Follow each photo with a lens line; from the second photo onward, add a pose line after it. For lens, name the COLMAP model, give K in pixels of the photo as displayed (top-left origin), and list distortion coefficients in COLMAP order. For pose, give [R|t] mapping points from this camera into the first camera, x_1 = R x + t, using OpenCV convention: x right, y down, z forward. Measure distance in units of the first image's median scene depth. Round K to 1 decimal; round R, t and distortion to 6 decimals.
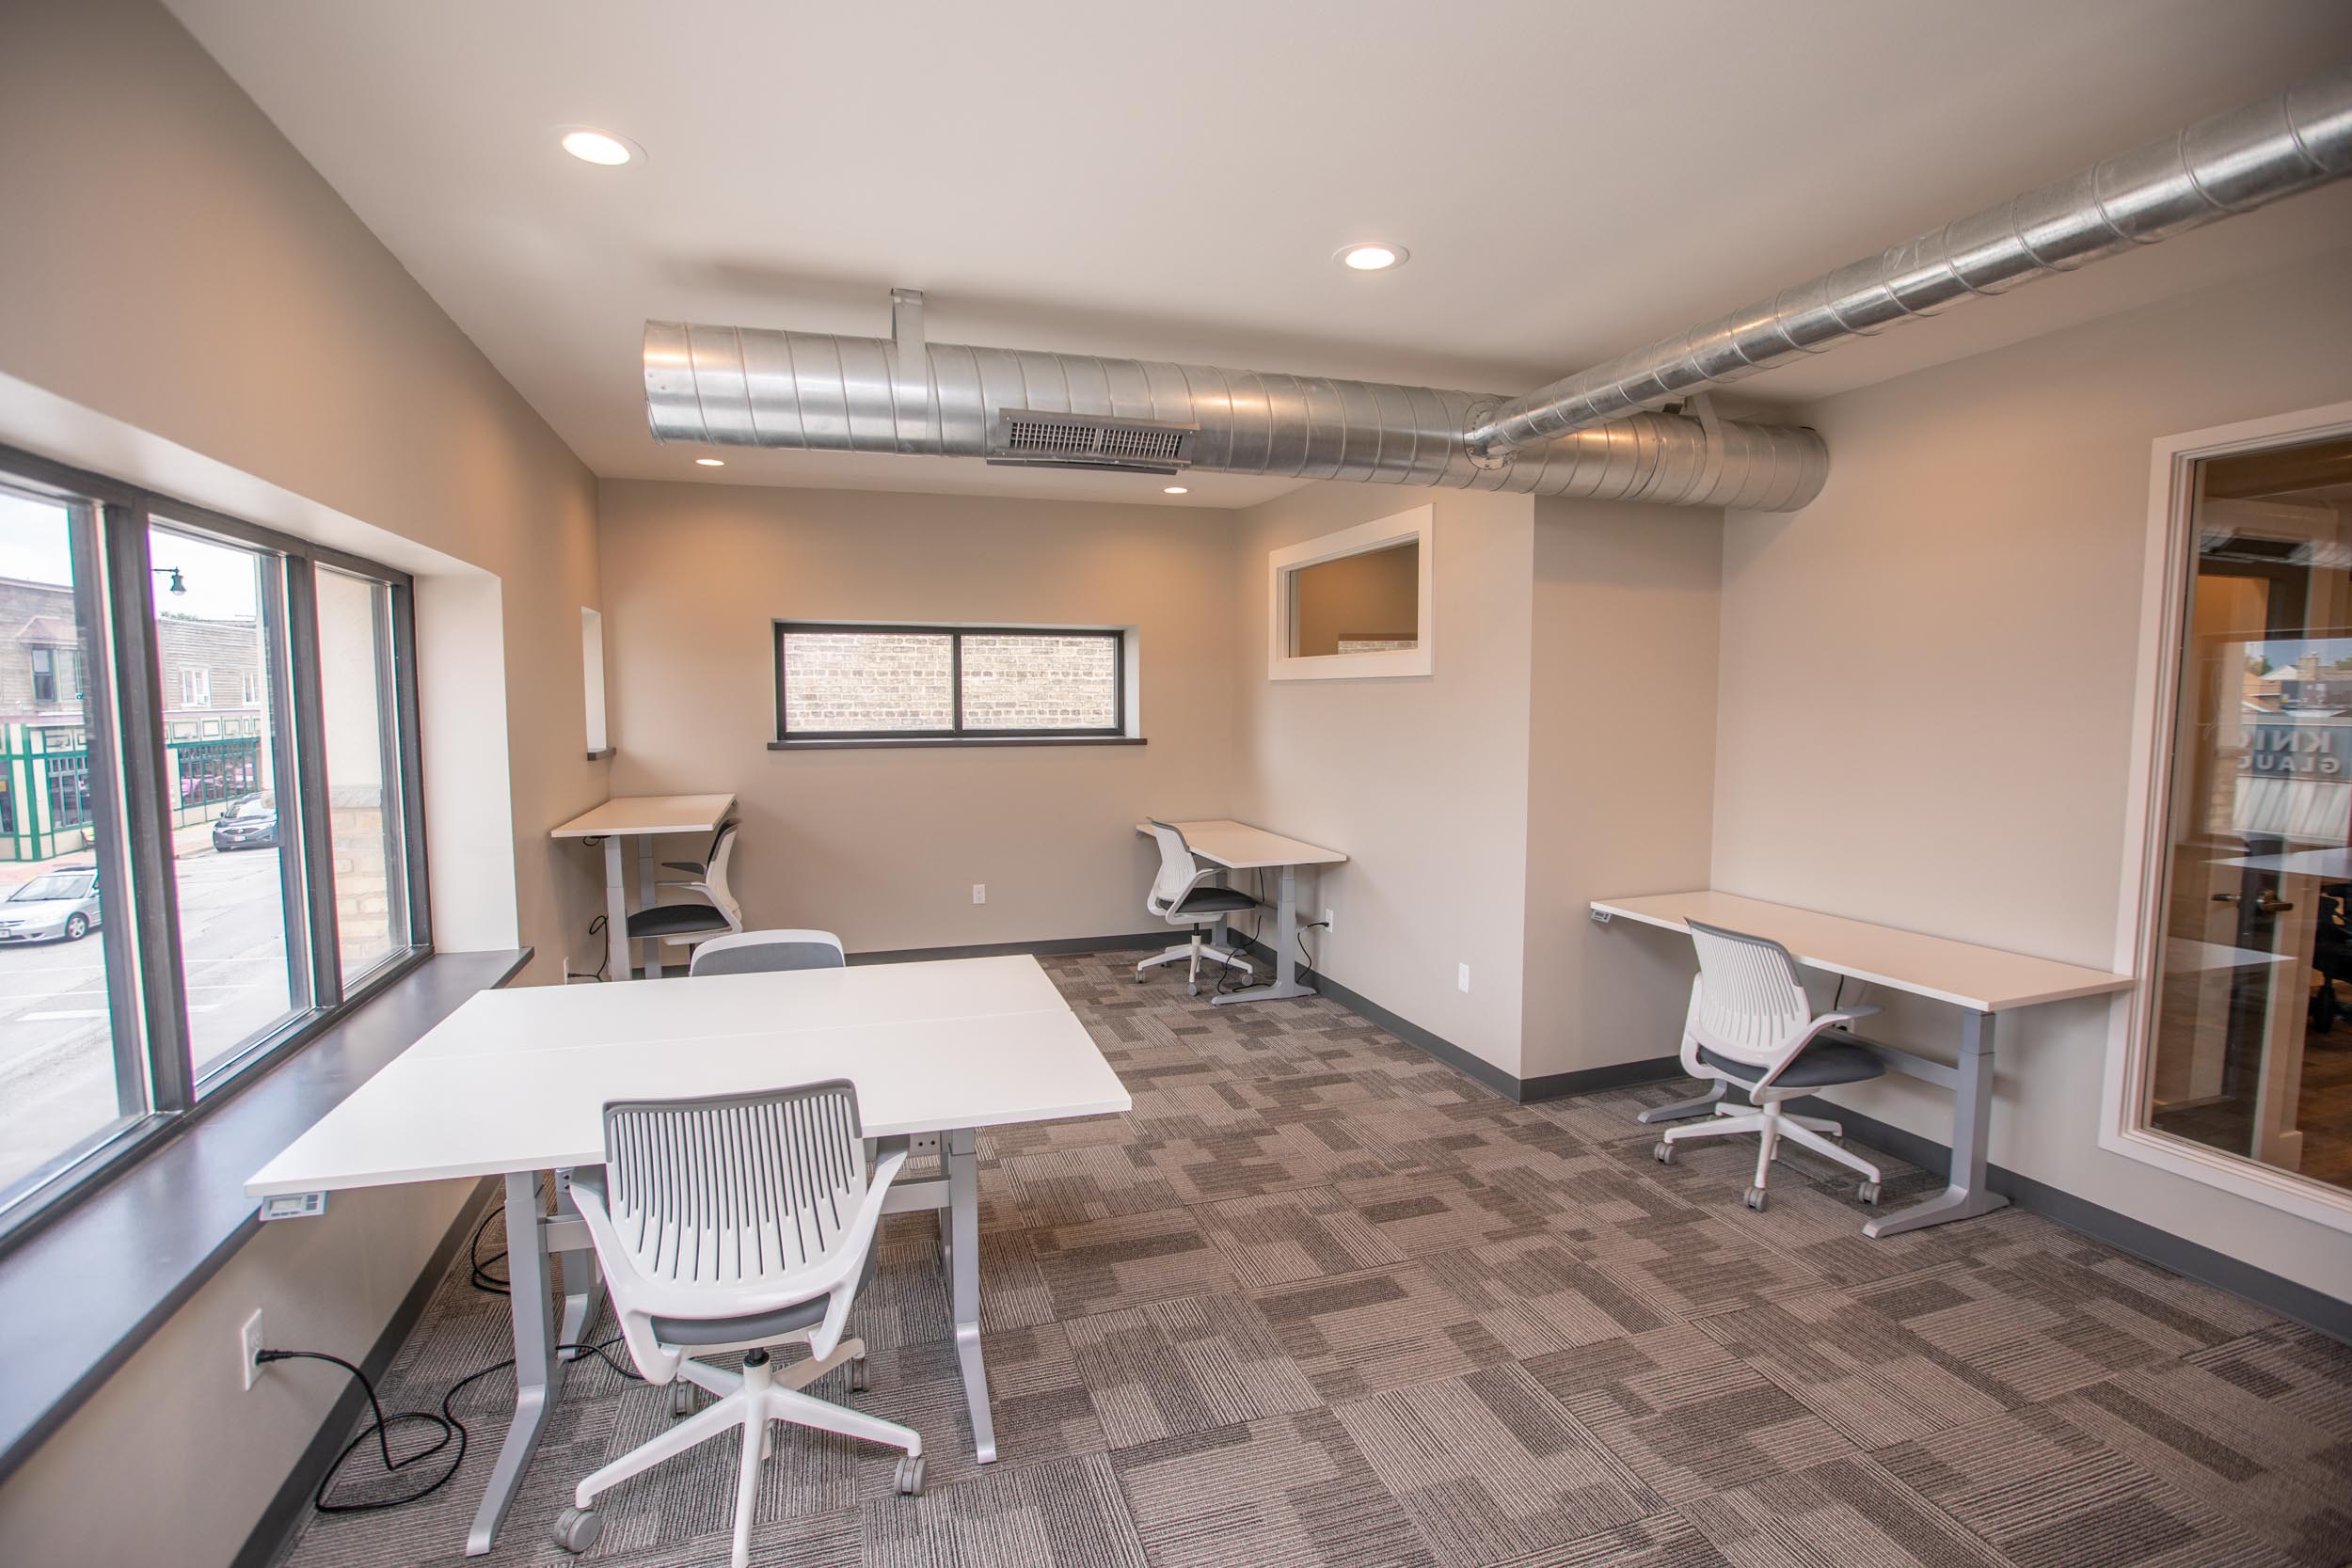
lens RADIAL K [[1095.6, 0, 1187.9], [0, 1095.6, 795.4], [0, 0, 1]] dist [-0.061425, 0.001071]
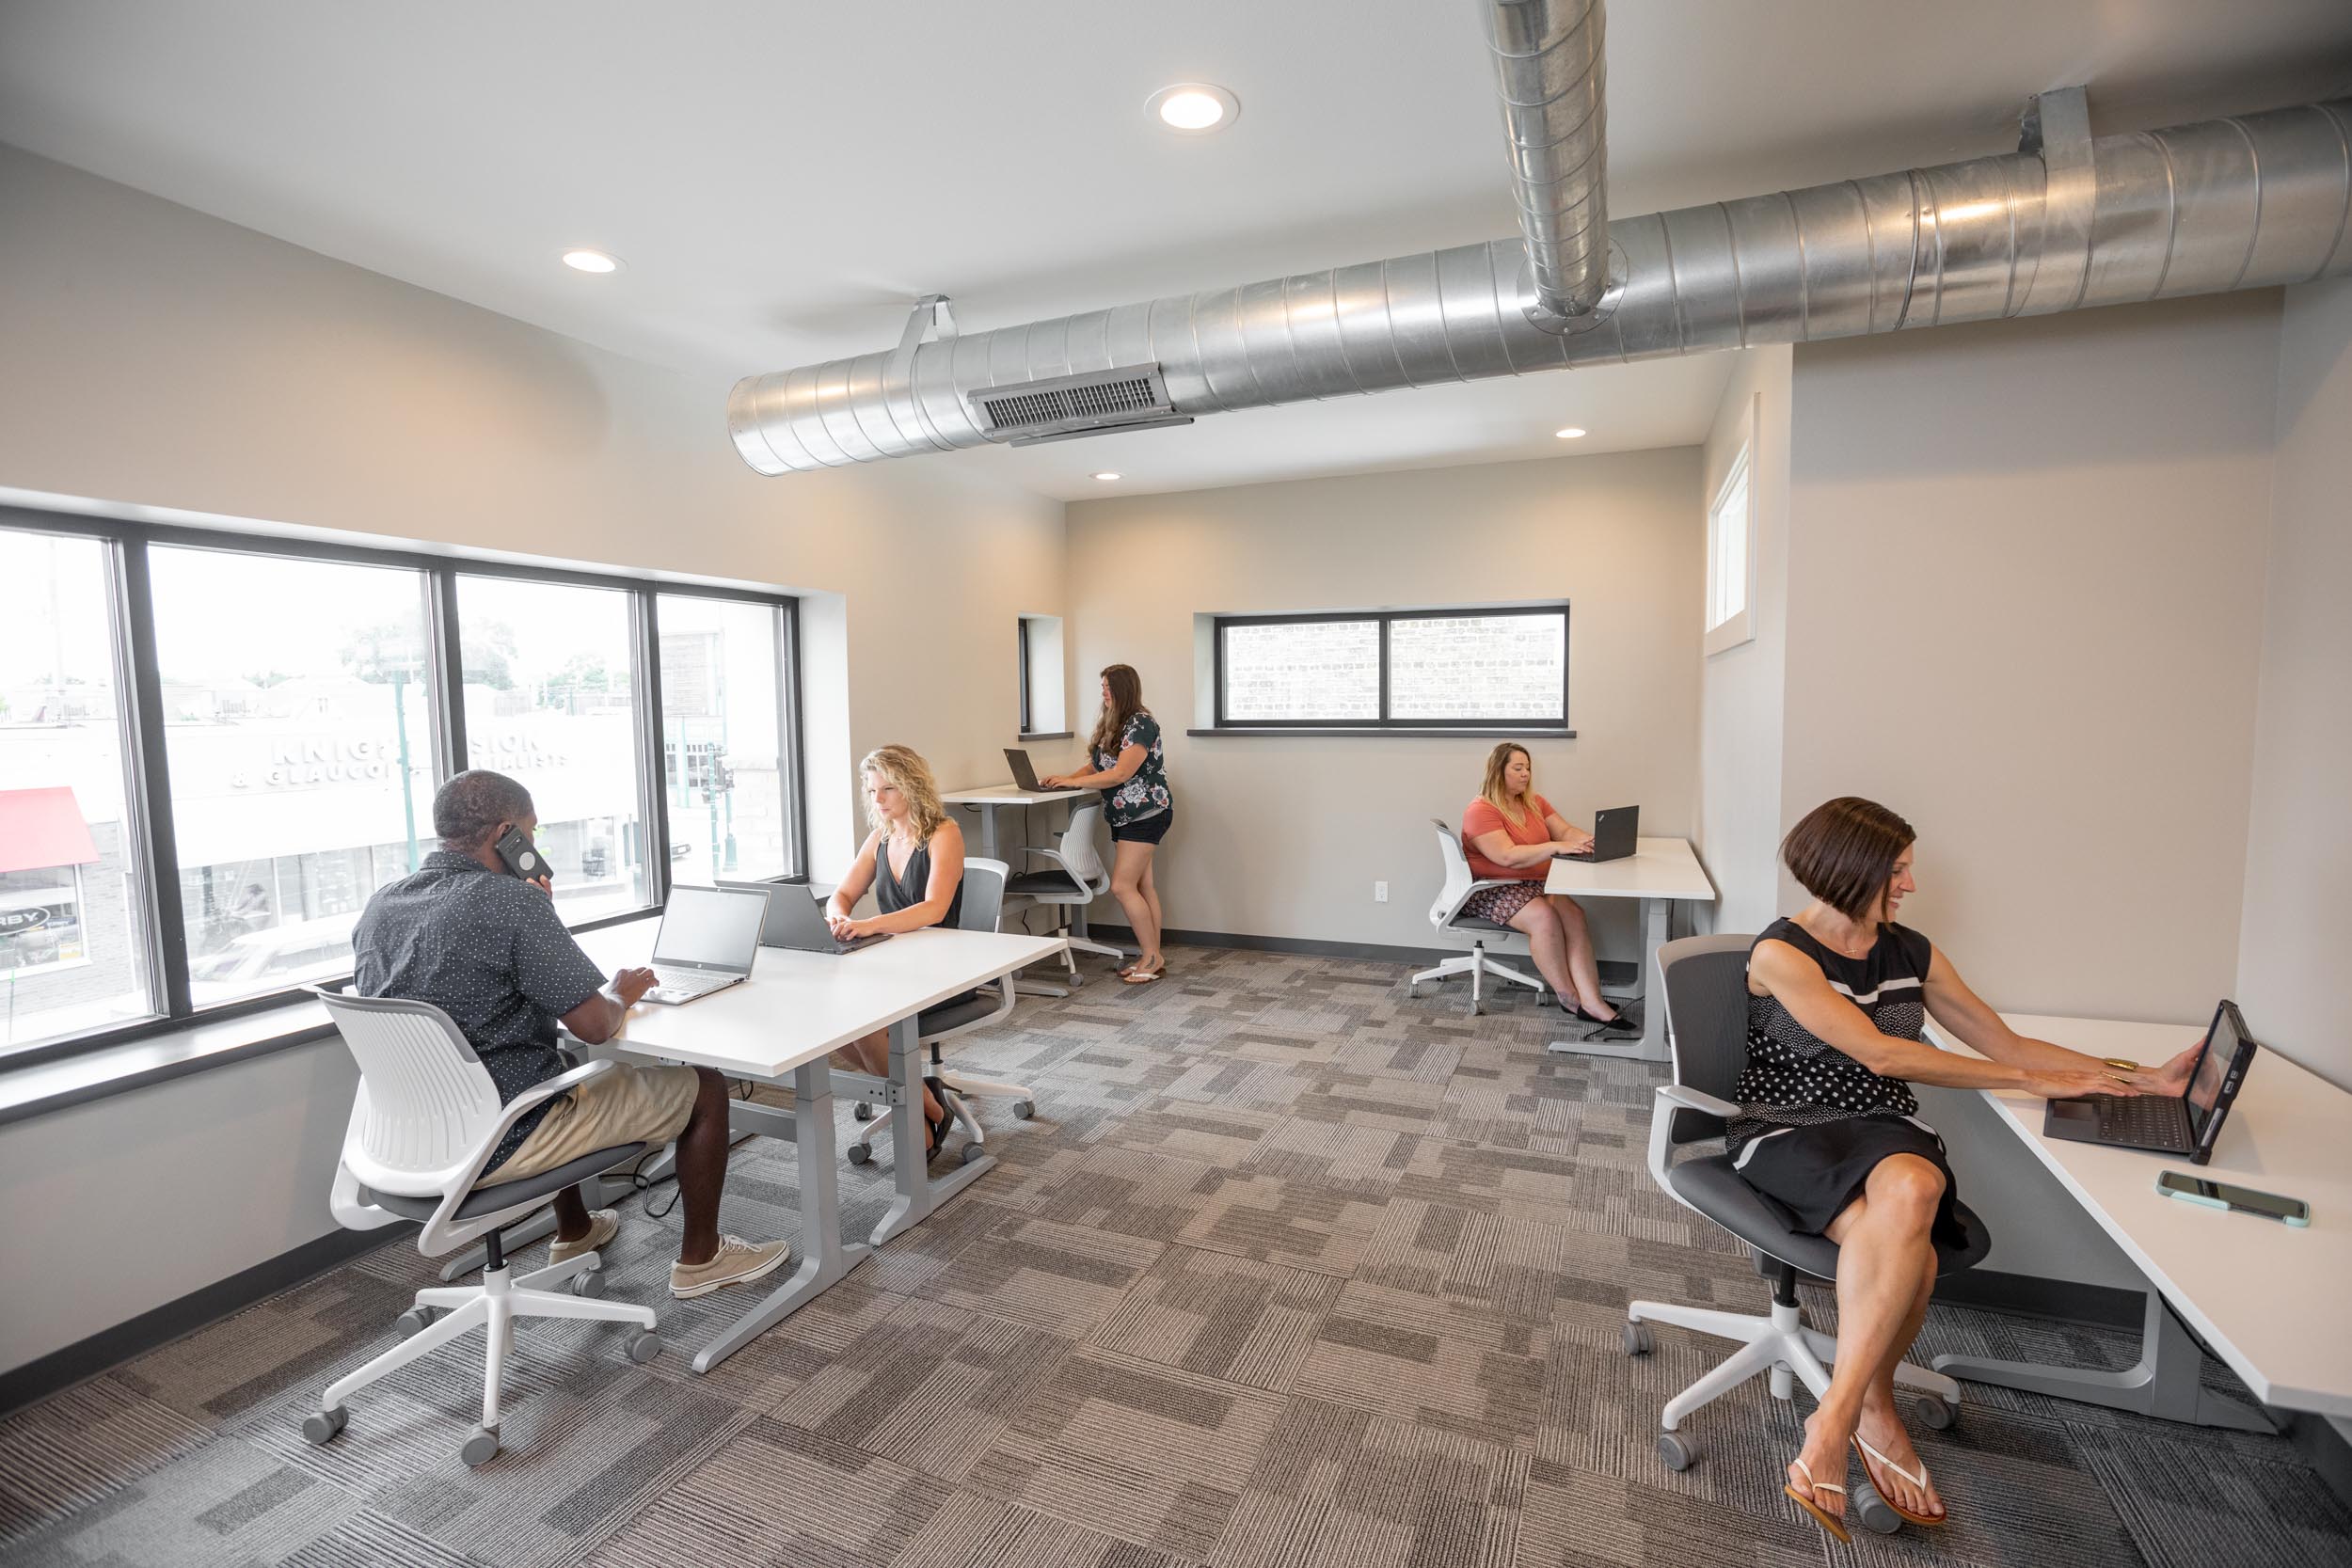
lens RADIAL K [[1085.5, 0, 1165.1], [0, 1085.5, 784.9], [0, 0, 1]] dist [-0.061100, 0.020173]
pose [[0.741927, 0.039961, -0.669288, 0.410853], [-0.044973, 0.998940, 0.009790, -0.004021], [0.668970, 0.022837, 0.742938, 0.240613]]
